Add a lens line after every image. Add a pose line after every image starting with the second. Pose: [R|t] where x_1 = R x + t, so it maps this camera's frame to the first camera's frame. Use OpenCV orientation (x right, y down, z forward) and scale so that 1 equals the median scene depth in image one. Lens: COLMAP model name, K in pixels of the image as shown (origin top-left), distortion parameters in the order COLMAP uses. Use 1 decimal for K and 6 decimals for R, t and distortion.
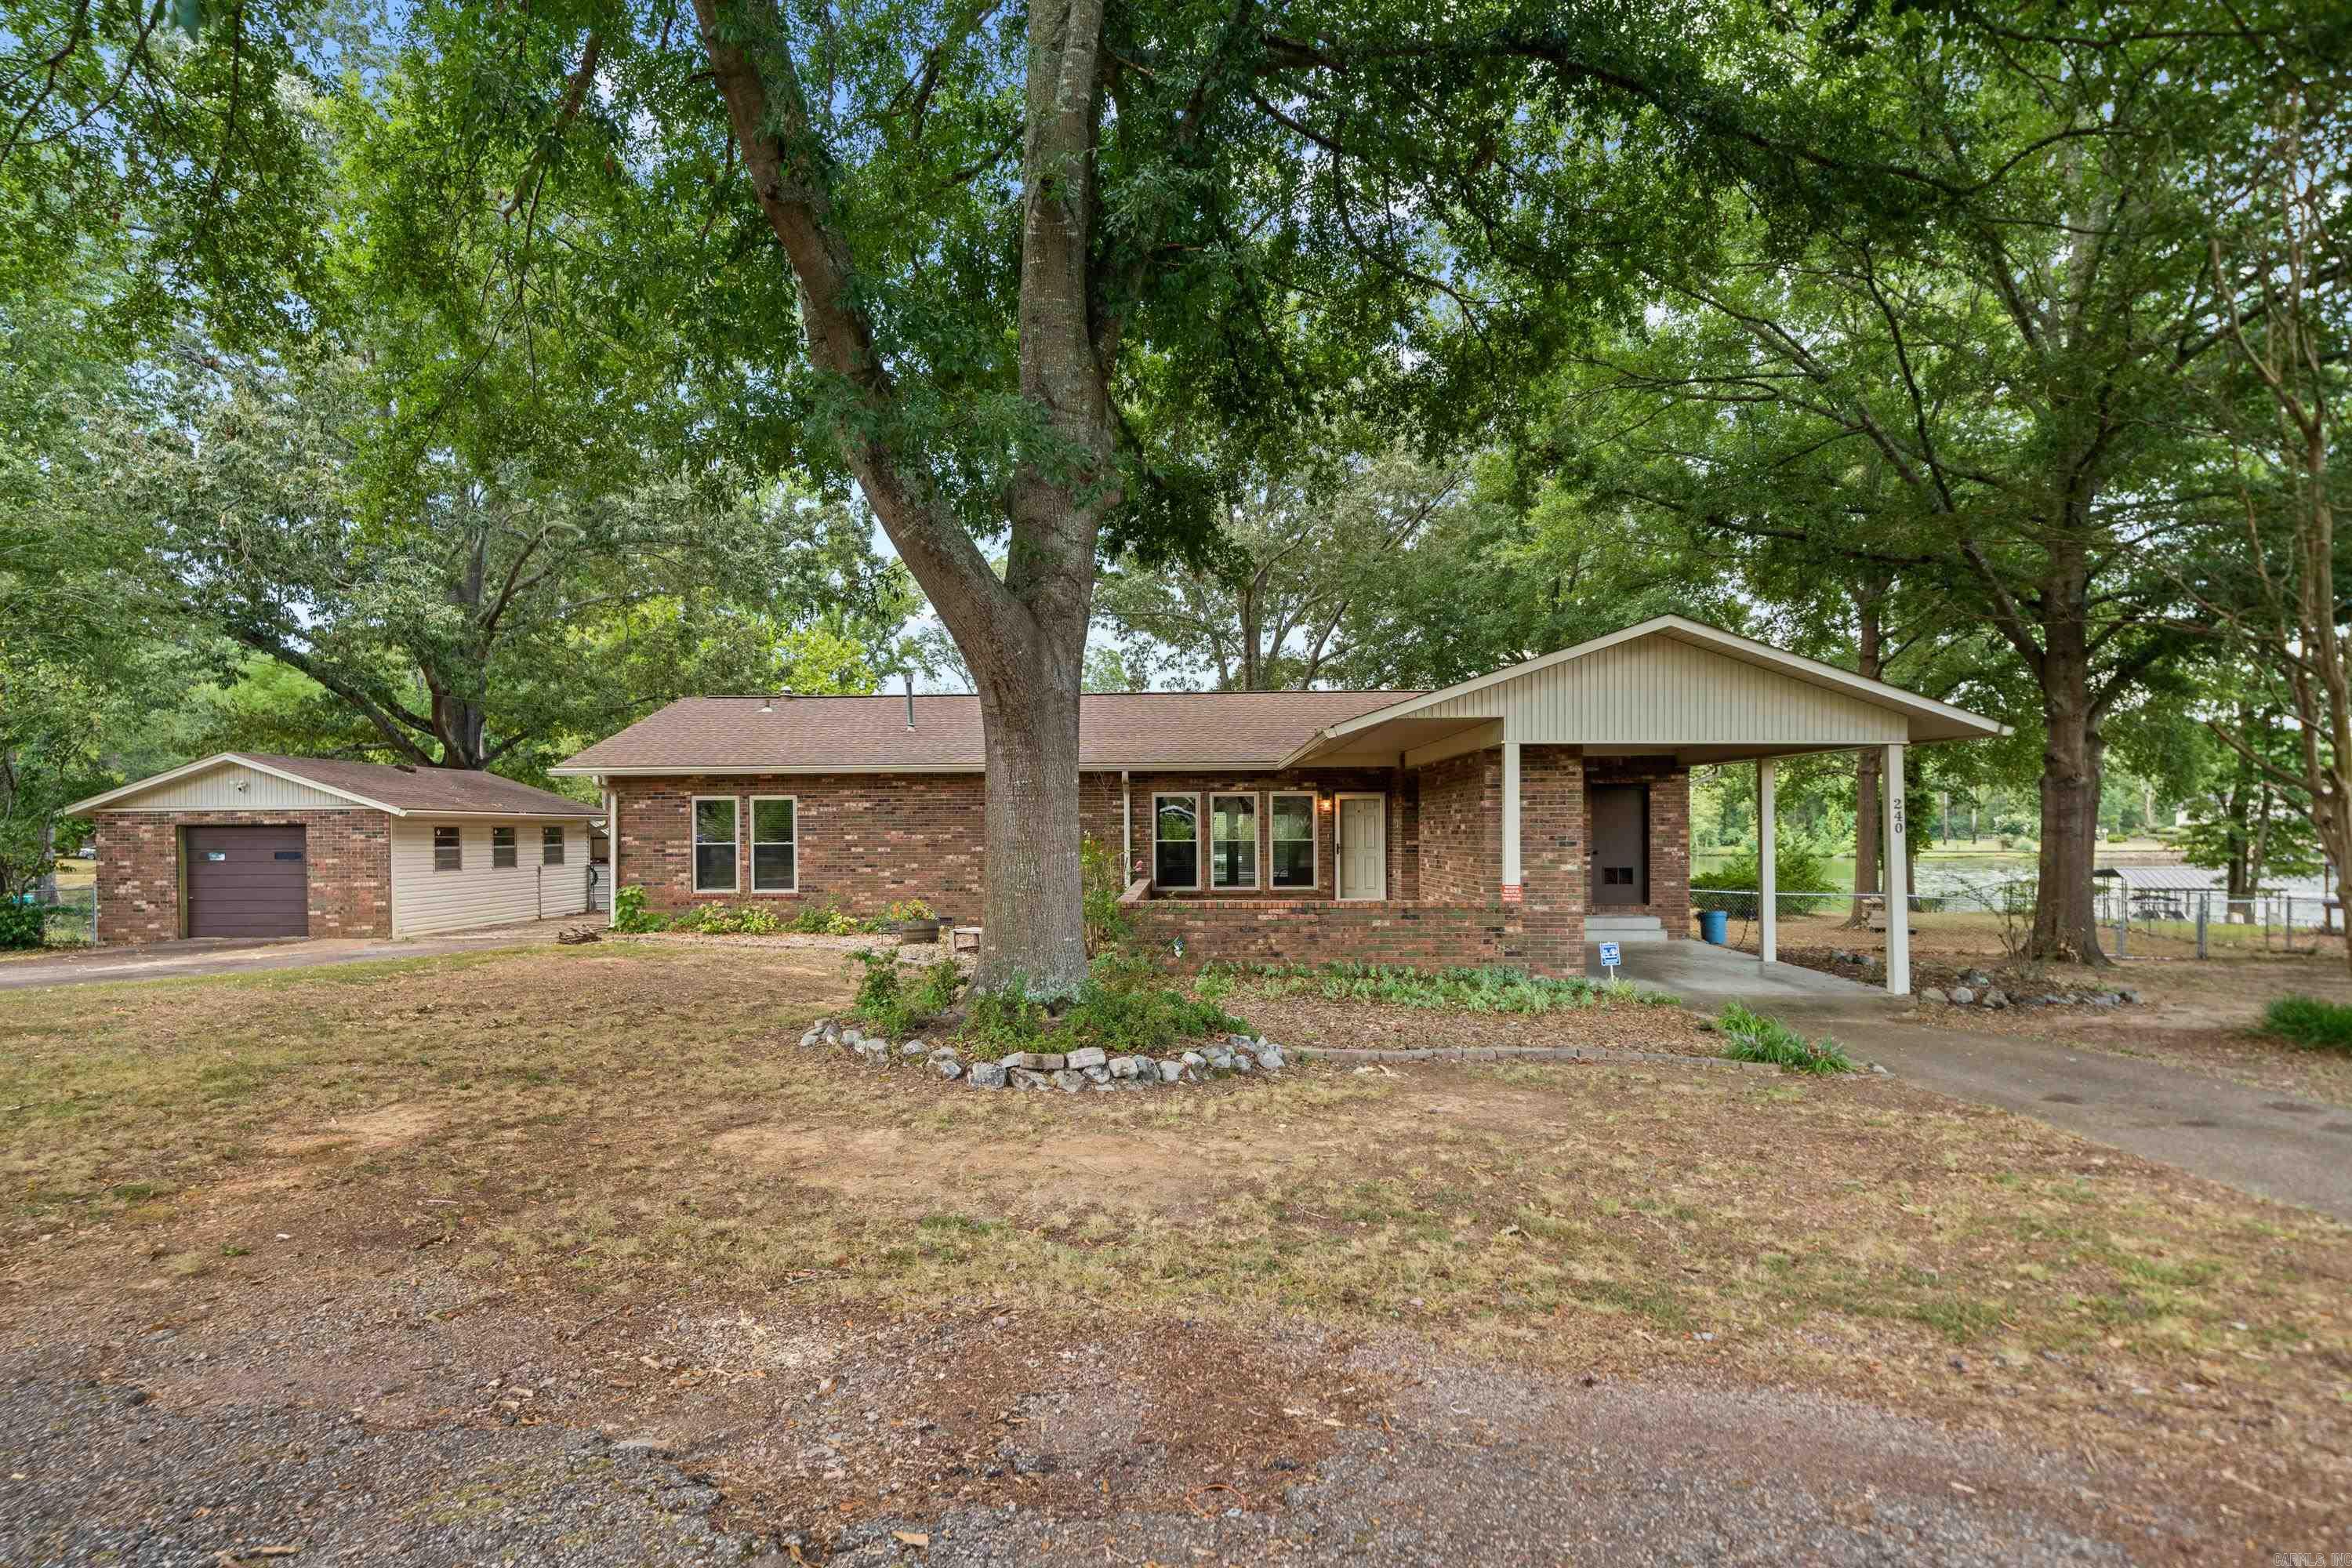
lens RADIAL K [[1177.0, 0, 1165.4], [0, 1177.0, 804.5], [0, 0, 1]] dist [0.001538, 0.000061]
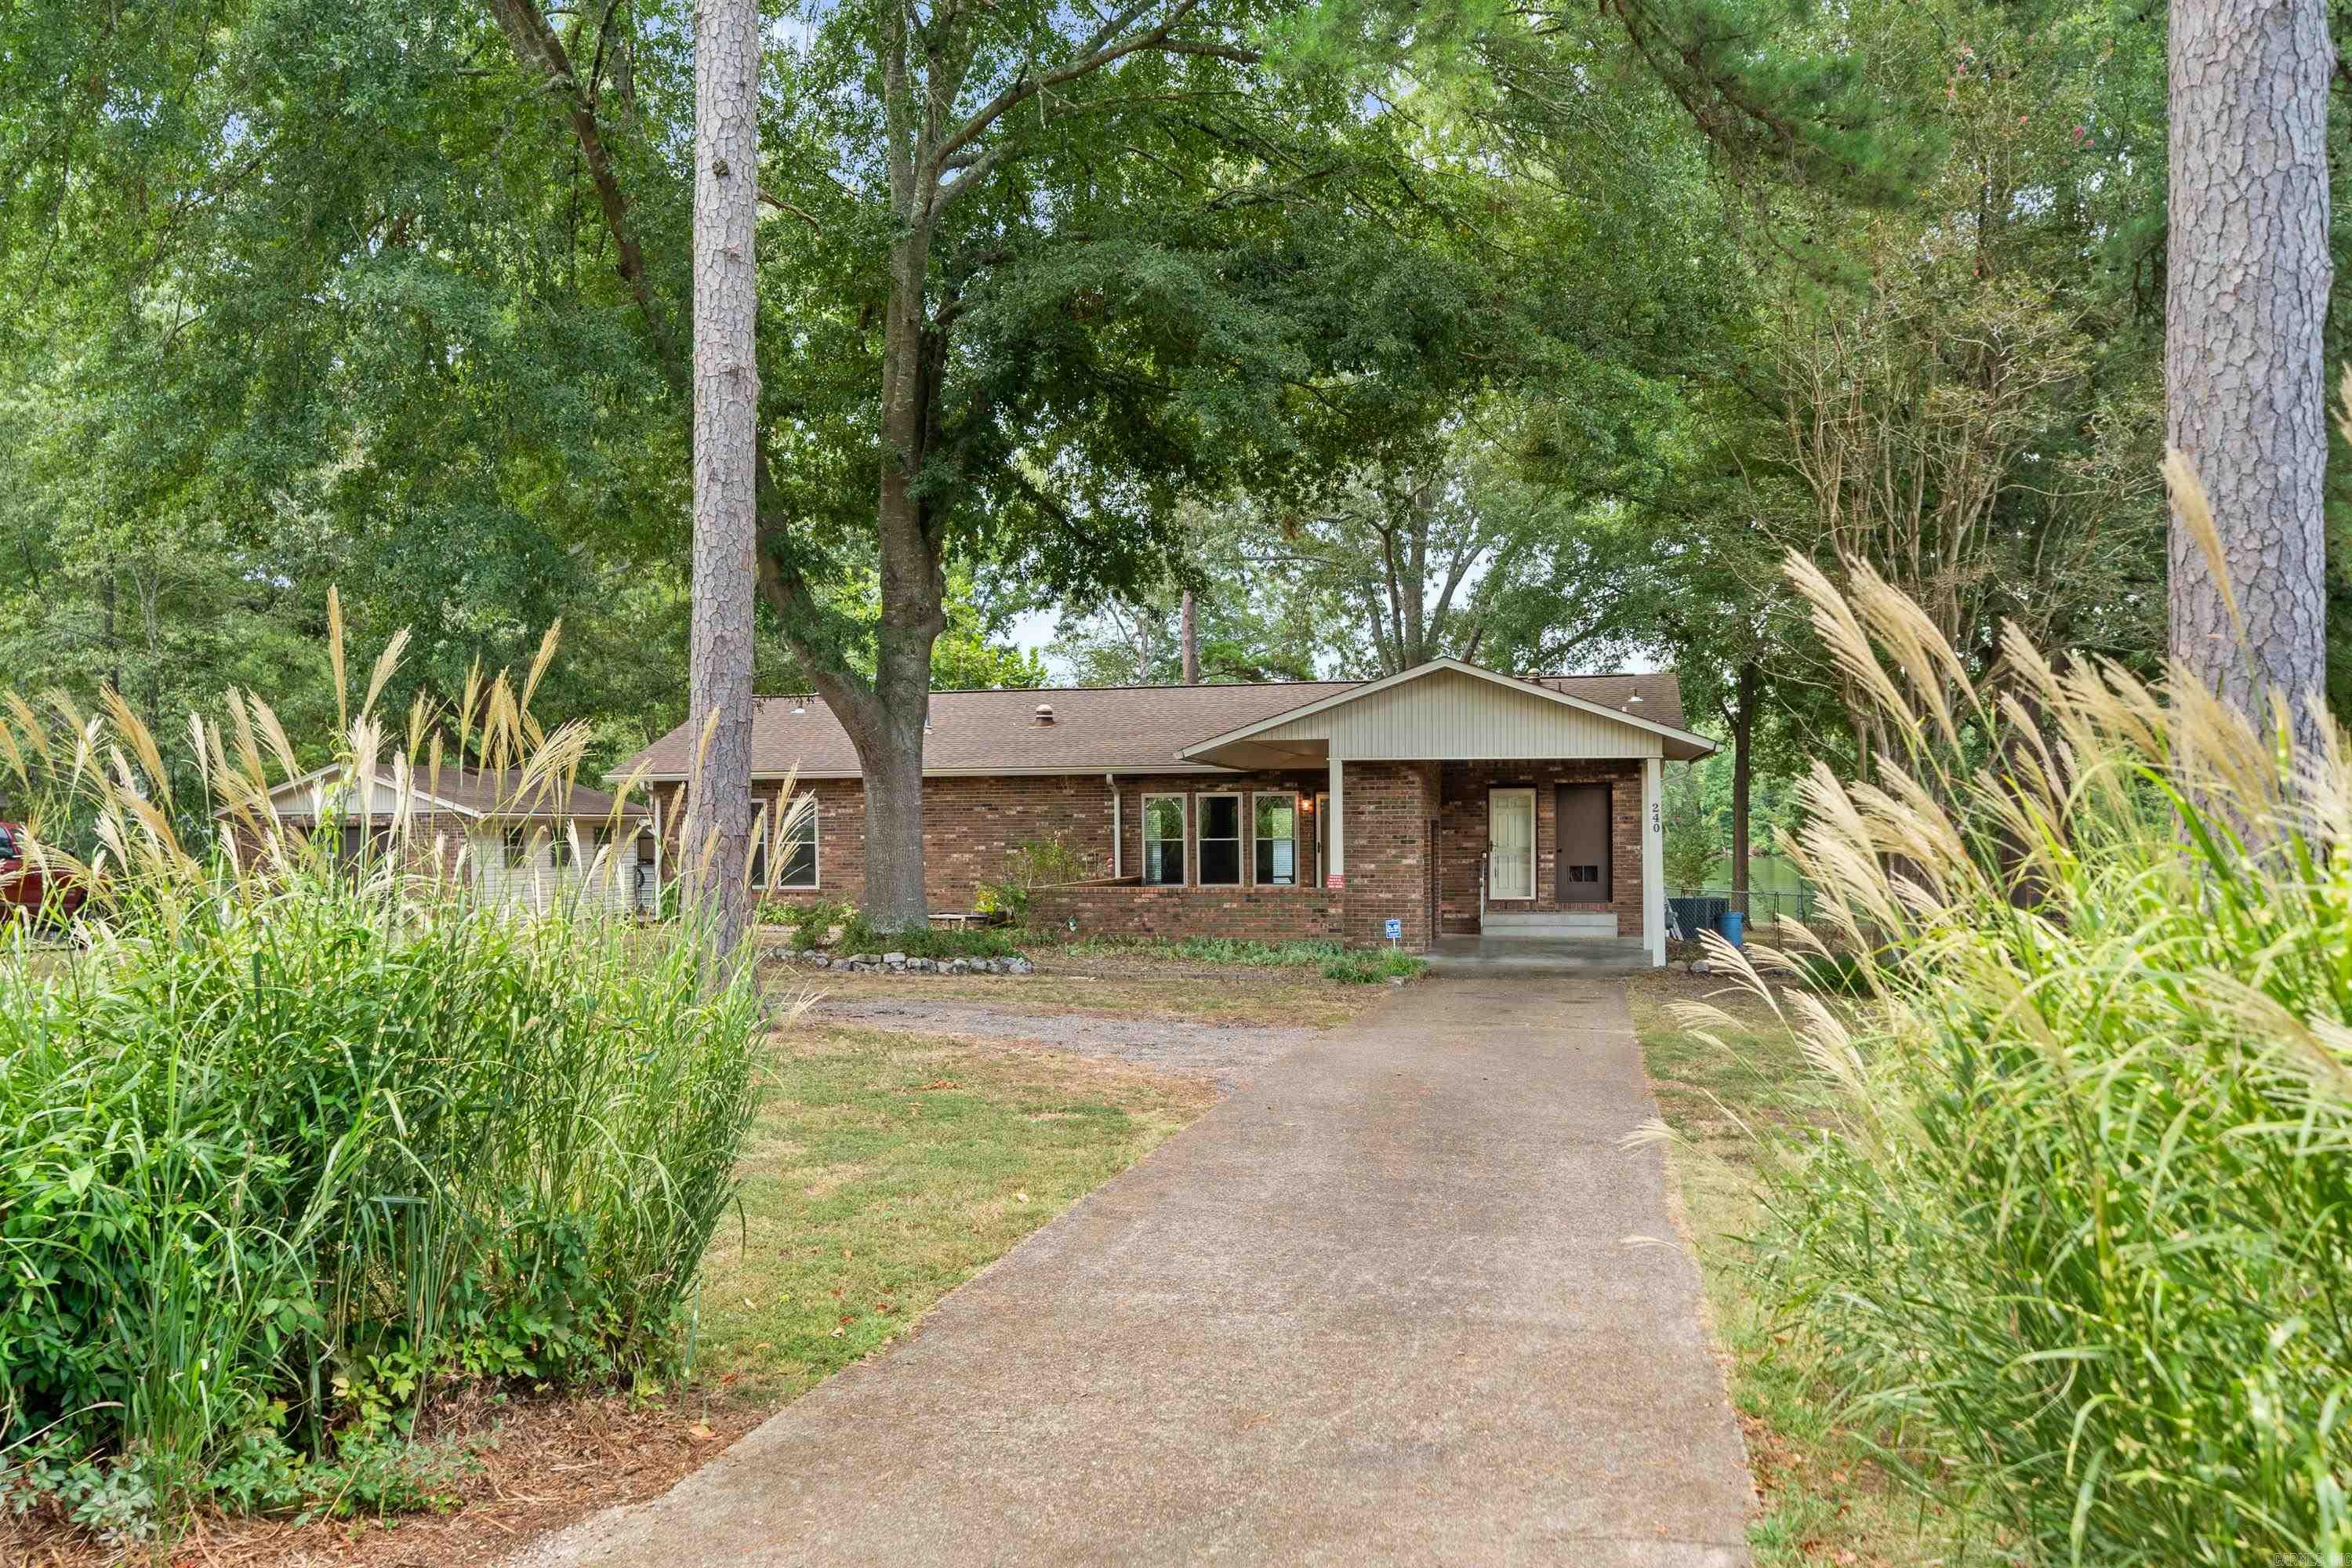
lens RADIAL K [[2002.0, 0, 1180.3], [0, 2002.0, 780.9], [0, 0, 1]] dist [0.002752, -0.000130]
pose [[0.982475, -0.006475, -0.186281, 0.356961], [0.006655, 0.999978, 0.000343, -0.021921], [0.186274, -0.001577, 0.982497, -0.742311]]
